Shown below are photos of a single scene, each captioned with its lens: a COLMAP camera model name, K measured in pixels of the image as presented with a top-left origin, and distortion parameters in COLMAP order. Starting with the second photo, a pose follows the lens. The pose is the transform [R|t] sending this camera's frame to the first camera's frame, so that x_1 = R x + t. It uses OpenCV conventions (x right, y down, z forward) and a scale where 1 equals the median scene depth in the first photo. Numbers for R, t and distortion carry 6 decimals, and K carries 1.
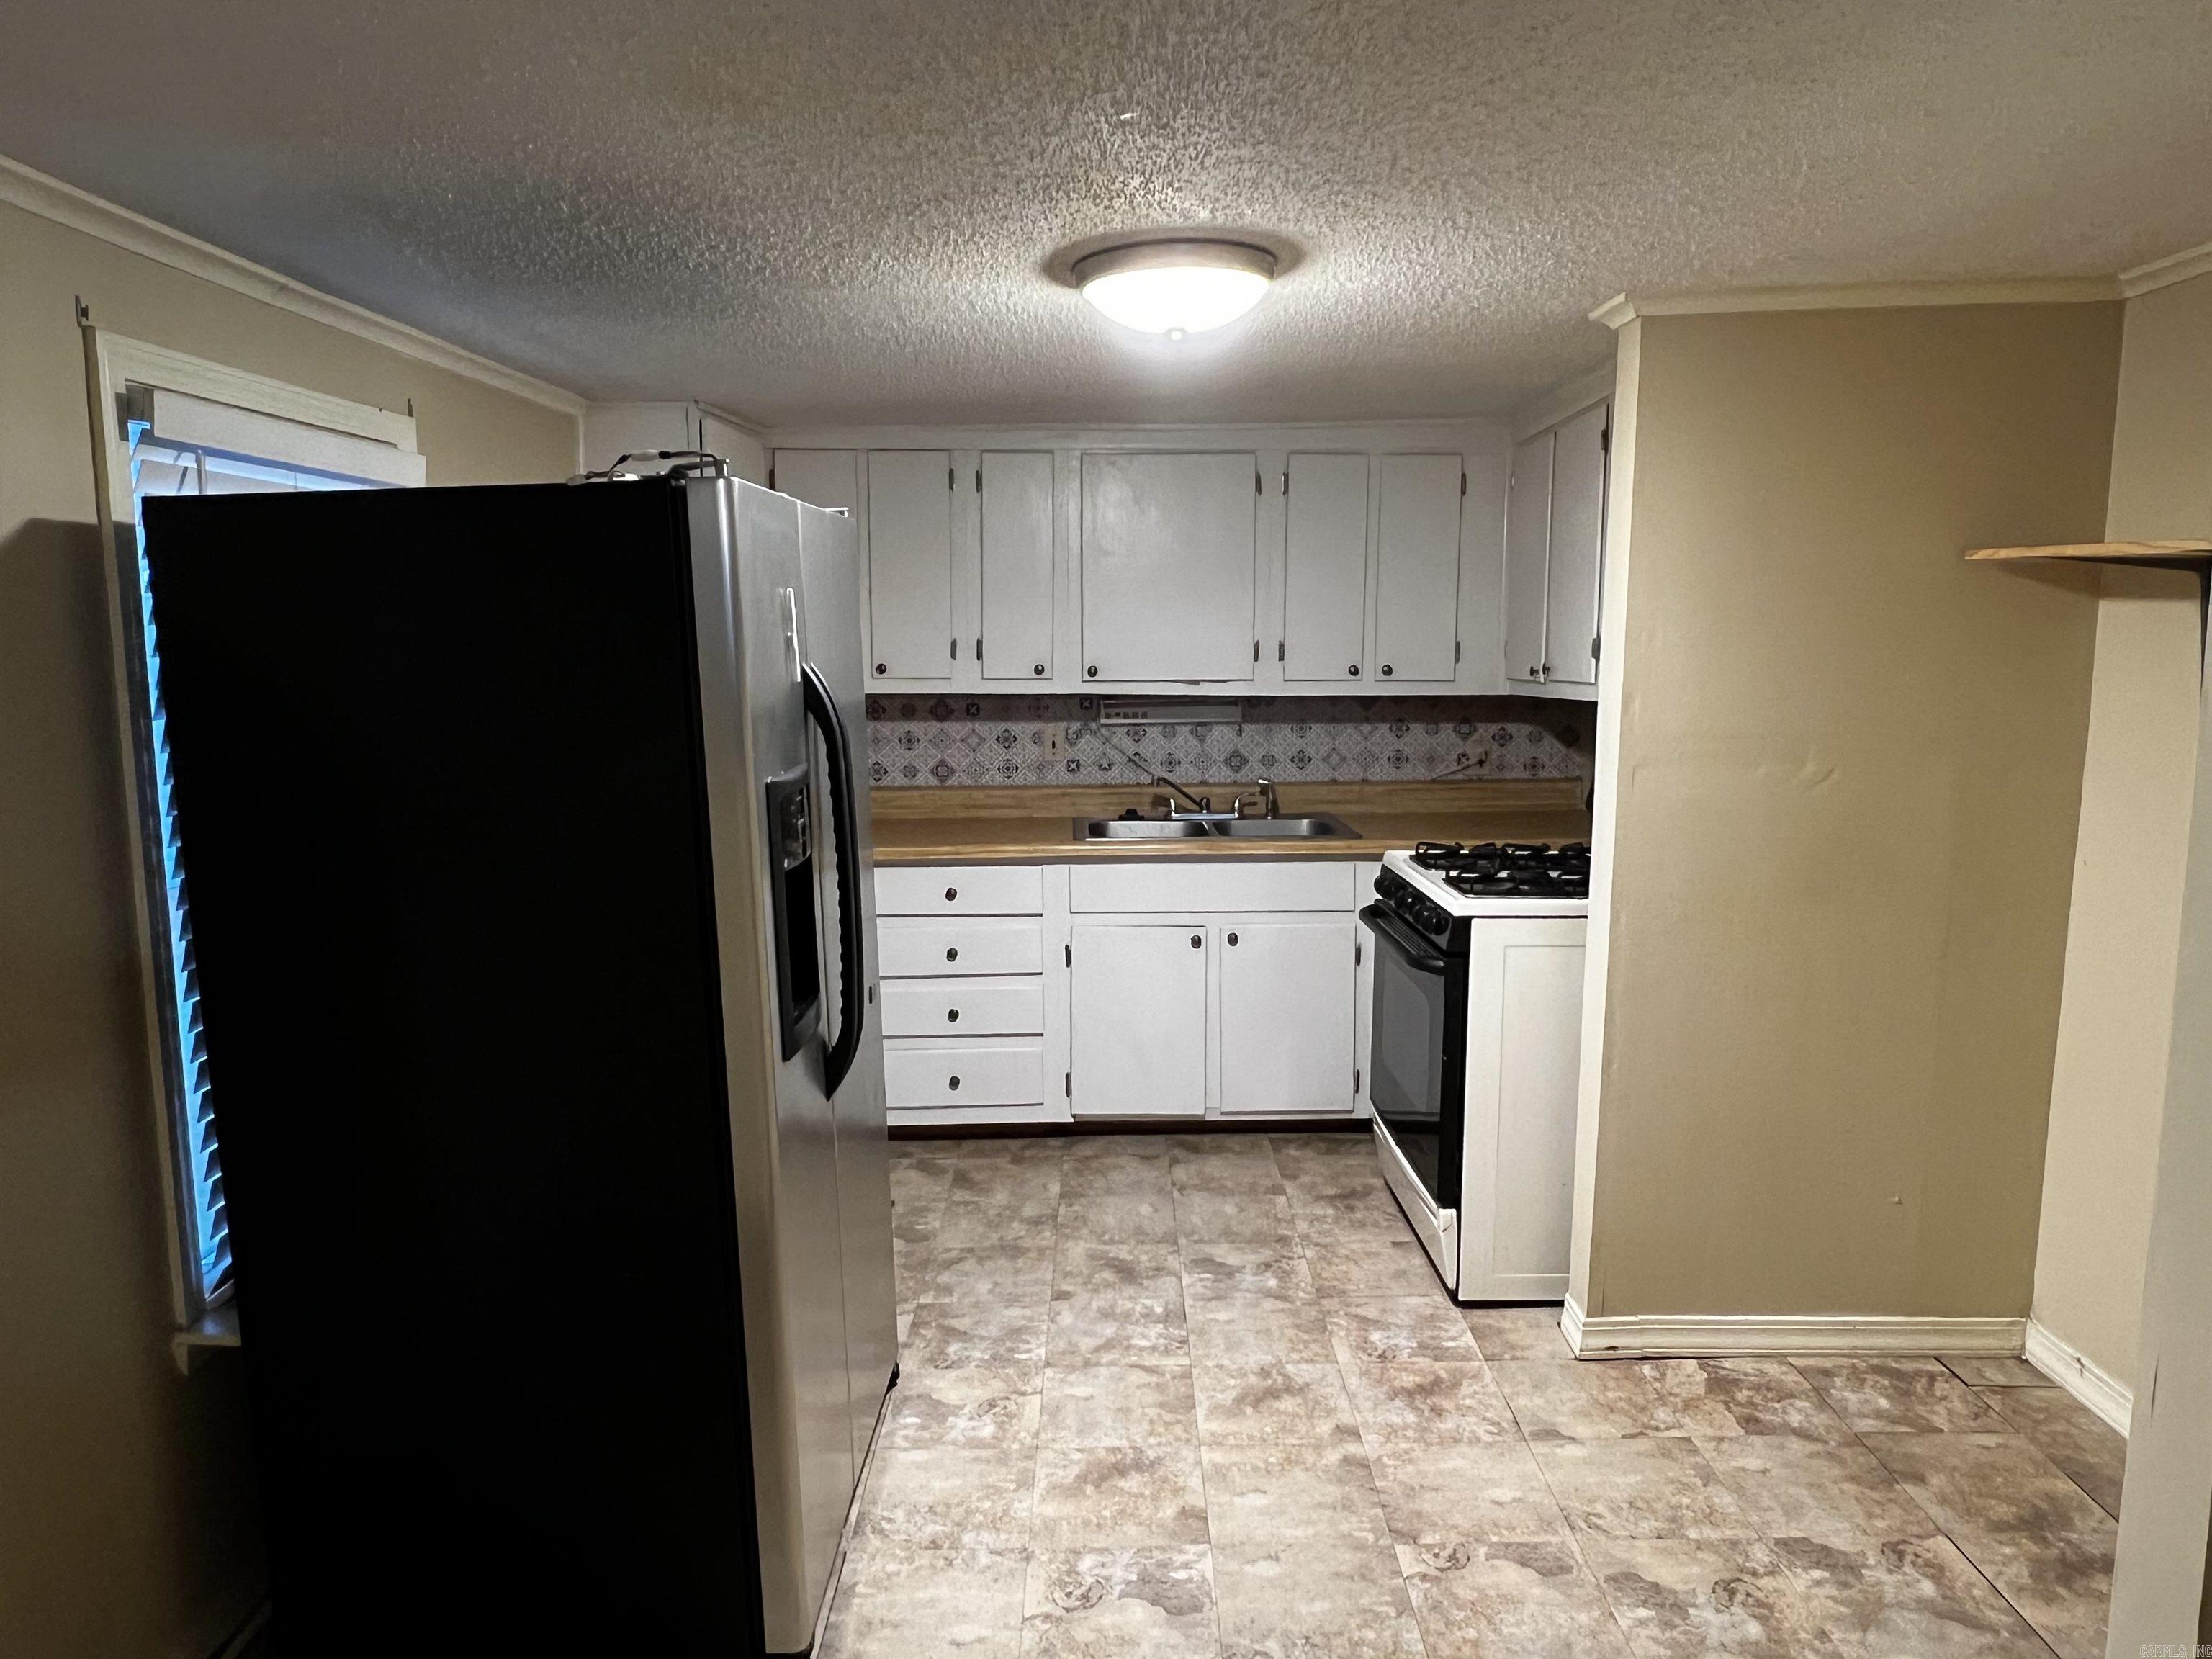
lens RADIAL K [[1465.4, 0, 1095.5], [0, 1465.4, 828.2], [0, 0, 1]] dist [0.004587, 0.000396]
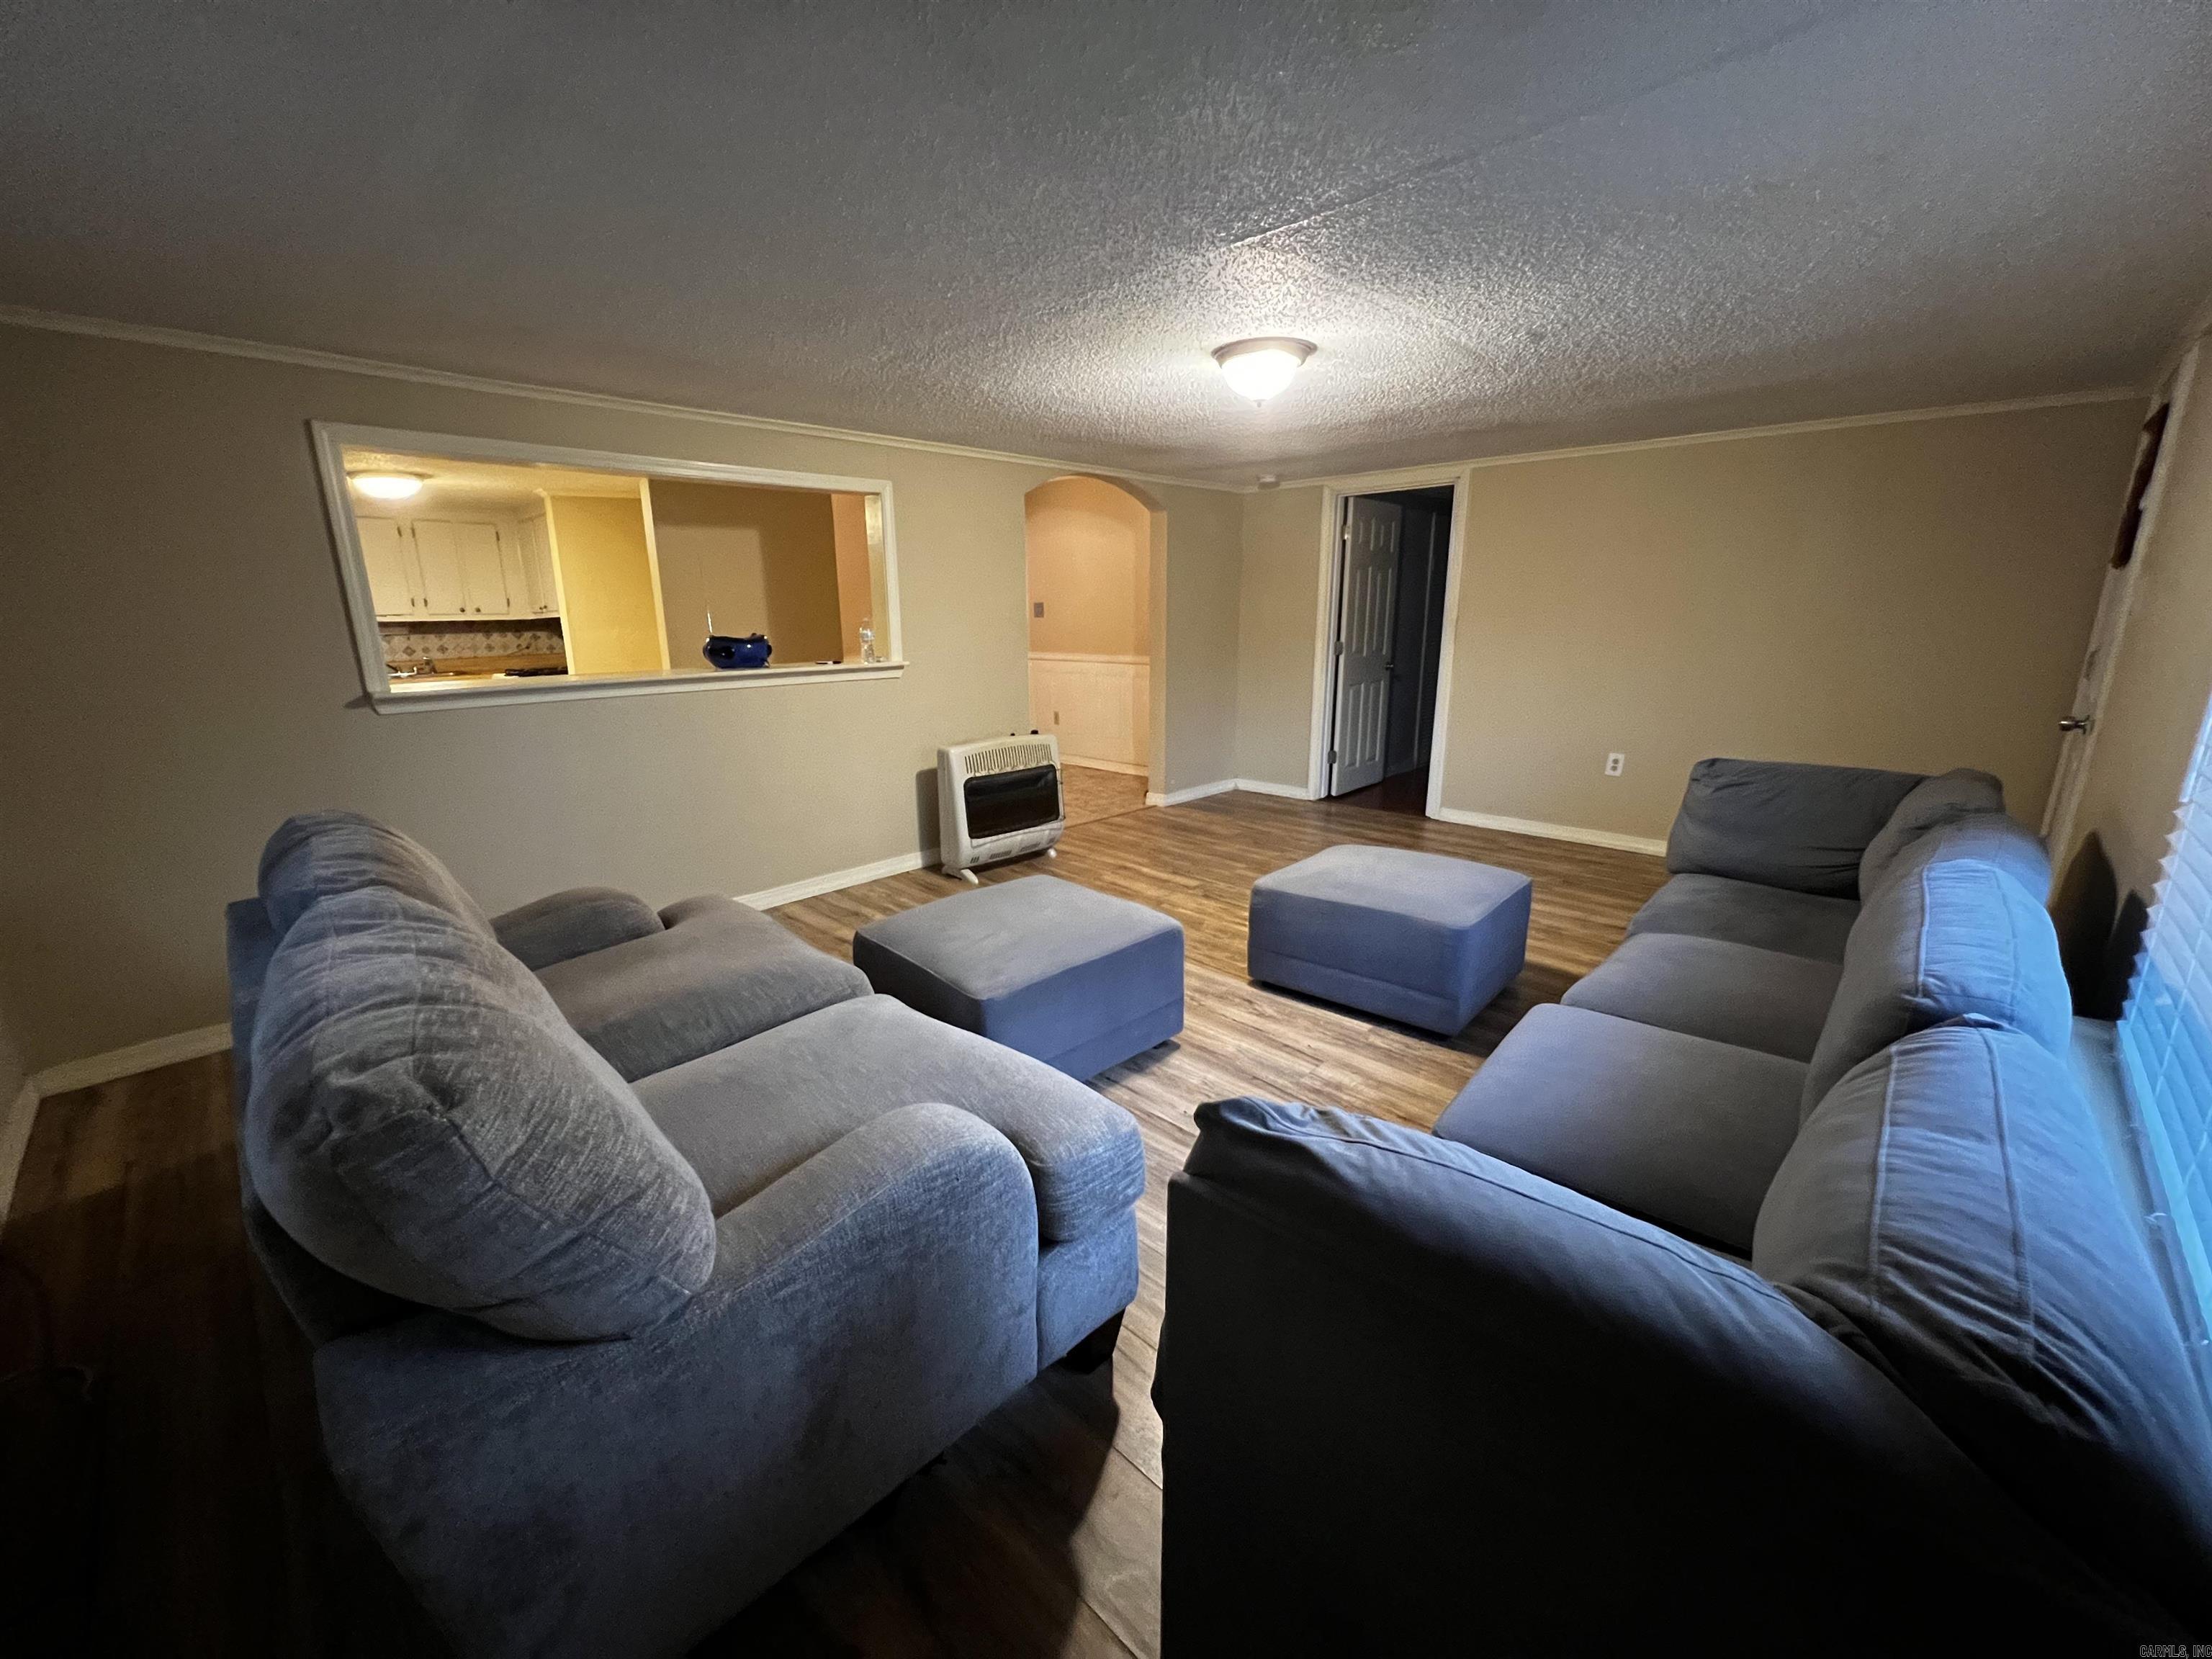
lens RADIAL K [[884.9, 0, 1093.3], [0, 884.9, 821.5], [0, 0, 1]] dist [0.000546, 0.000460]
pose [[0.688621, -0.177545, 0.703049, -0.212086], [0.107419, 0.983841, 0.143240, 0.149119], [-0.717121, -0.023117, 0.696566, -0.849988]]
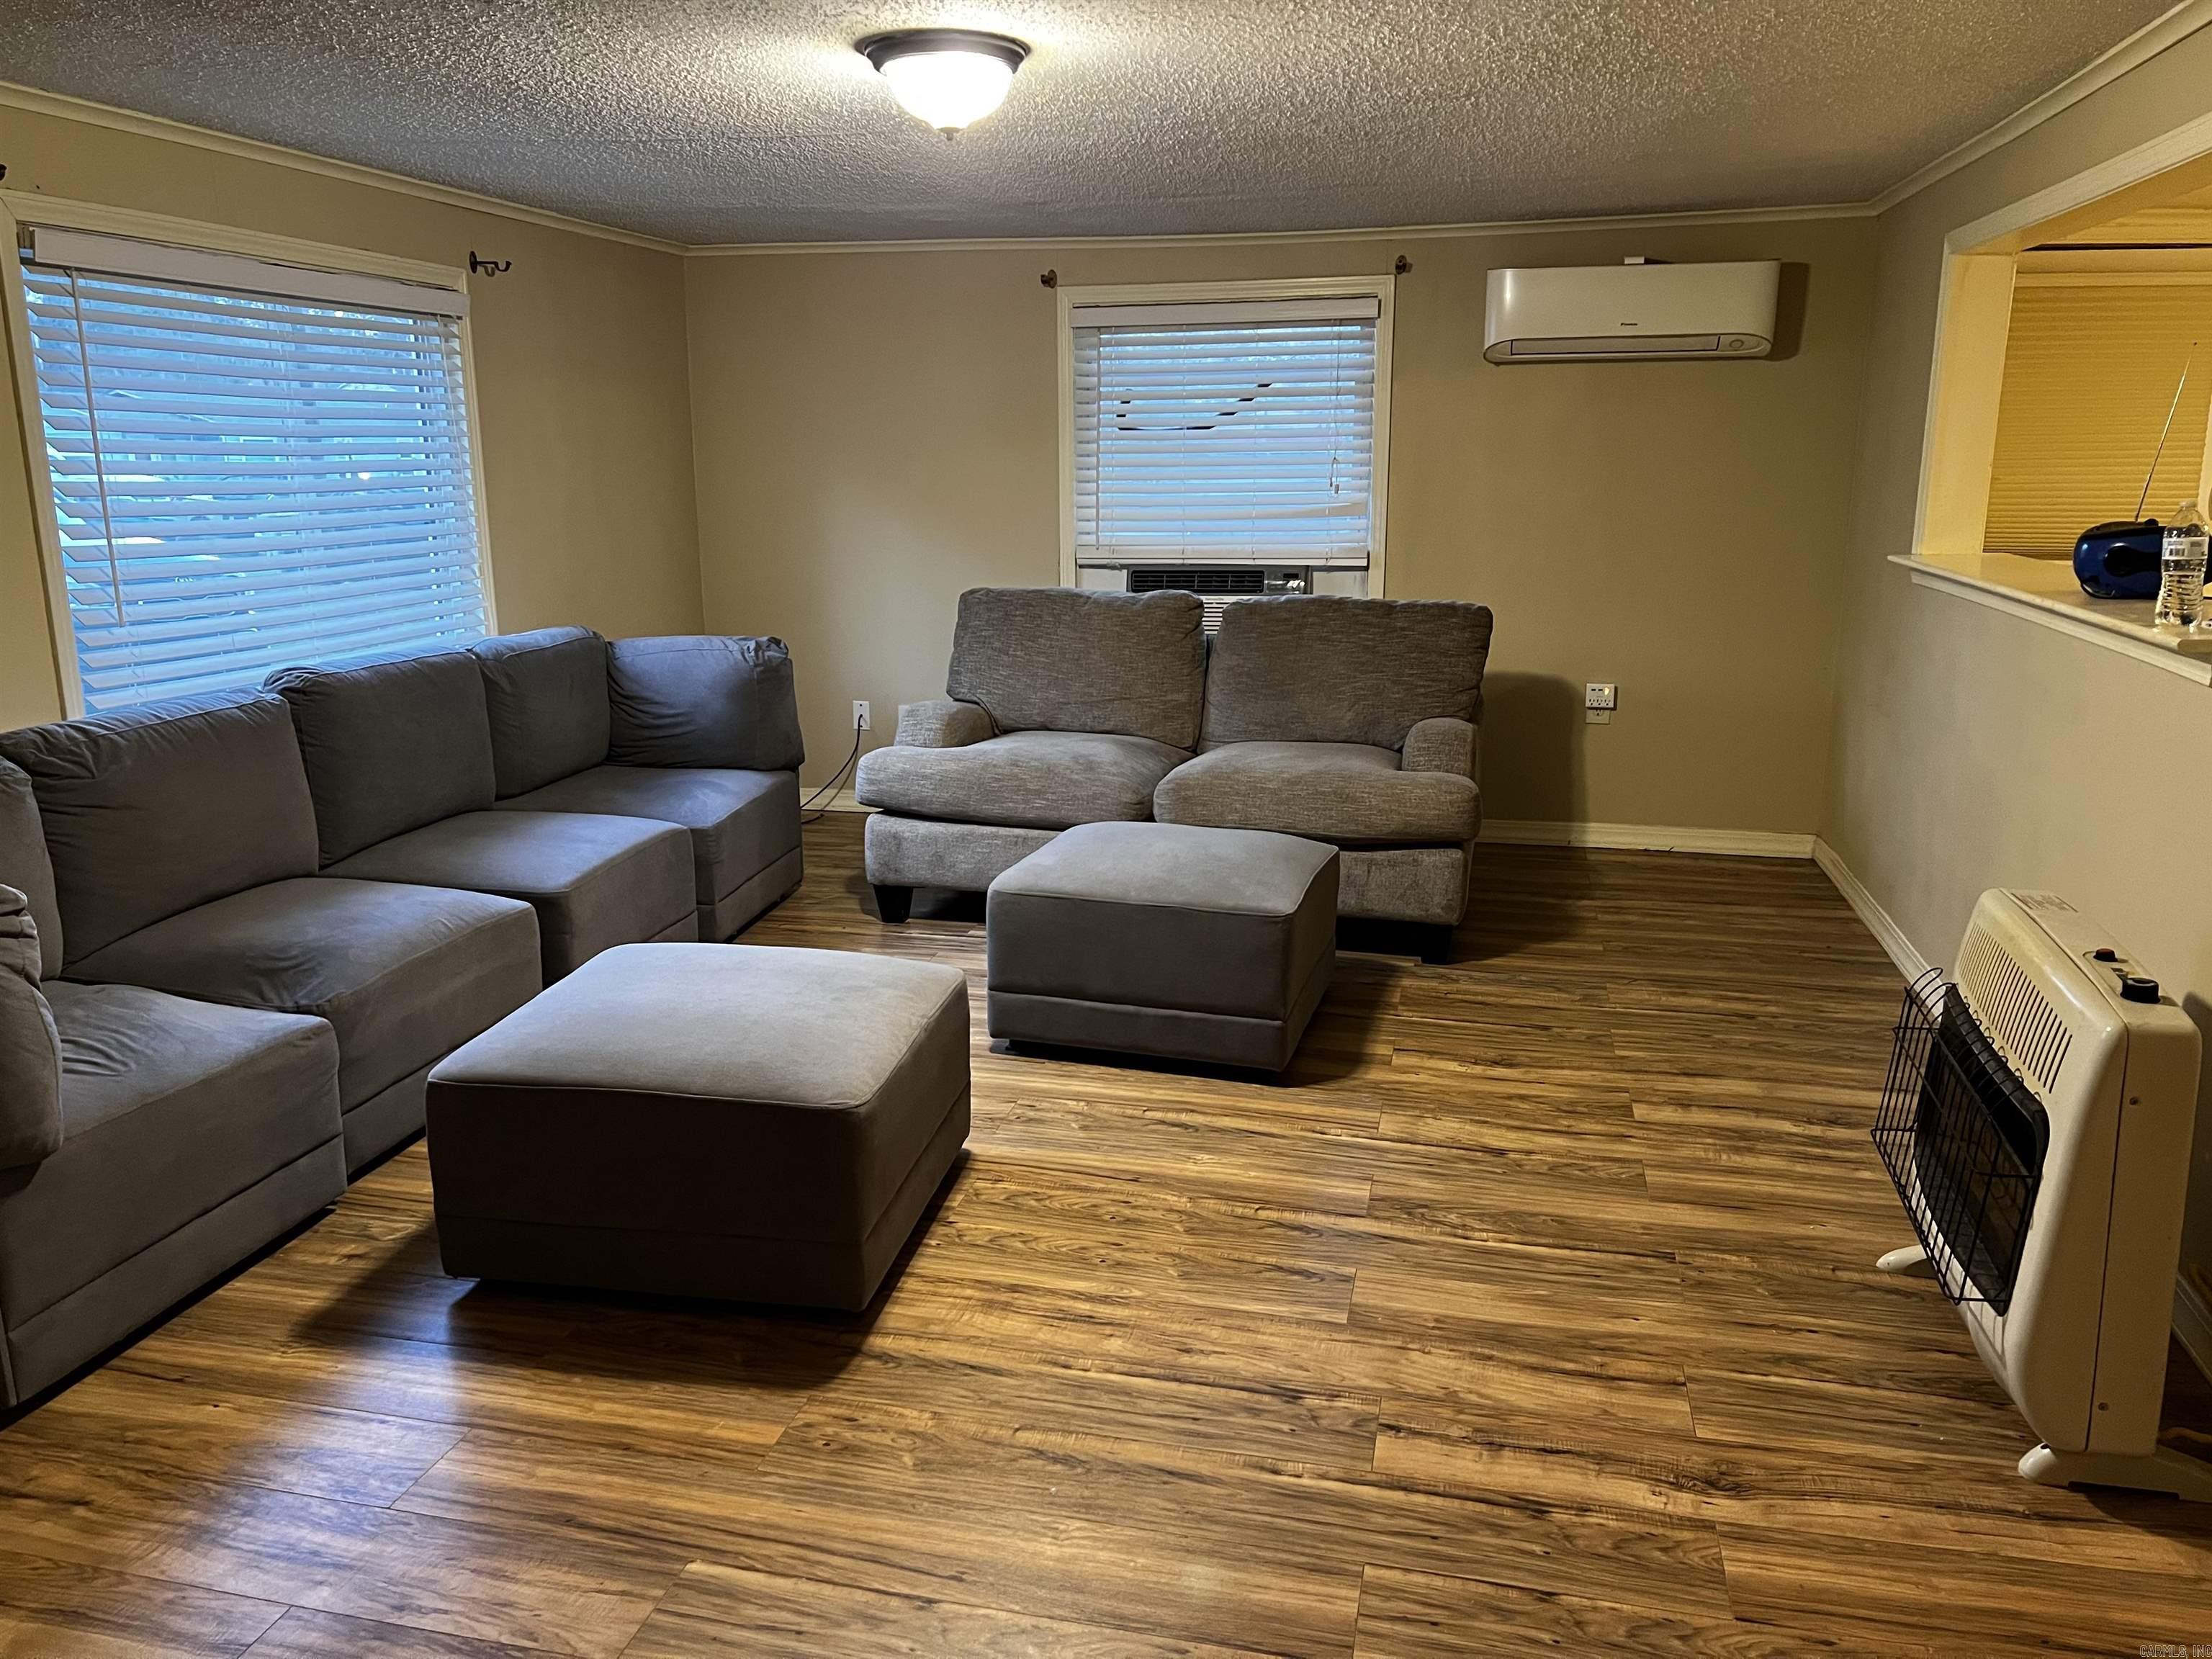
lens RADIAL K [[1643.8, 0, 1106.0], [0, 1643.8, 829.5], [0, 0, 1]] dist [-0.002679, -0.003787]
pose [[-0.213997, 0.222141, -0.951241, 1.047438], [-0.132748, 0.958152, 0.253618, 0.058700], [0.967772, 0.180549, -0.175553, -0.263367]]
